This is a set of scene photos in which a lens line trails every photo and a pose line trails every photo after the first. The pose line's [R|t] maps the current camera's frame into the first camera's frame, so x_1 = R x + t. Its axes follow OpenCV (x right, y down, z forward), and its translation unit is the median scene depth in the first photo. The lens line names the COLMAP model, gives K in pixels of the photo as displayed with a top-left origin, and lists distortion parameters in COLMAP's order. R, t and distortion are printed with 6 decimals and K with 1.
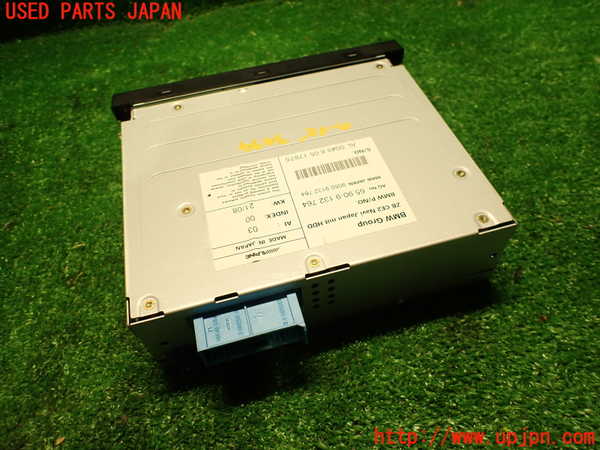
lens RADIAL K [[450.4, 0, 298.6], [0, 450.4, 225.5], [0, 0, 1]] dist [-0.025916, -0.006675]
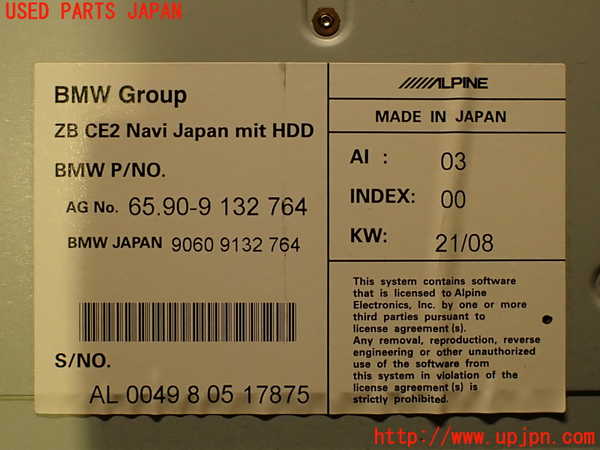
lens RADIAL K [[450.4, 0, 299.9], [0, 450.4, 225.1], [0, 0, 1]] dist [-0.025916, -0.006675]
pose [[-0.966837, -0.250536, 0.049585, -0.008298], [0.226918, -0.753590, 0.616936, -0.309845], [-0.117198, 0.607728, 0.785450, 0.789862]]
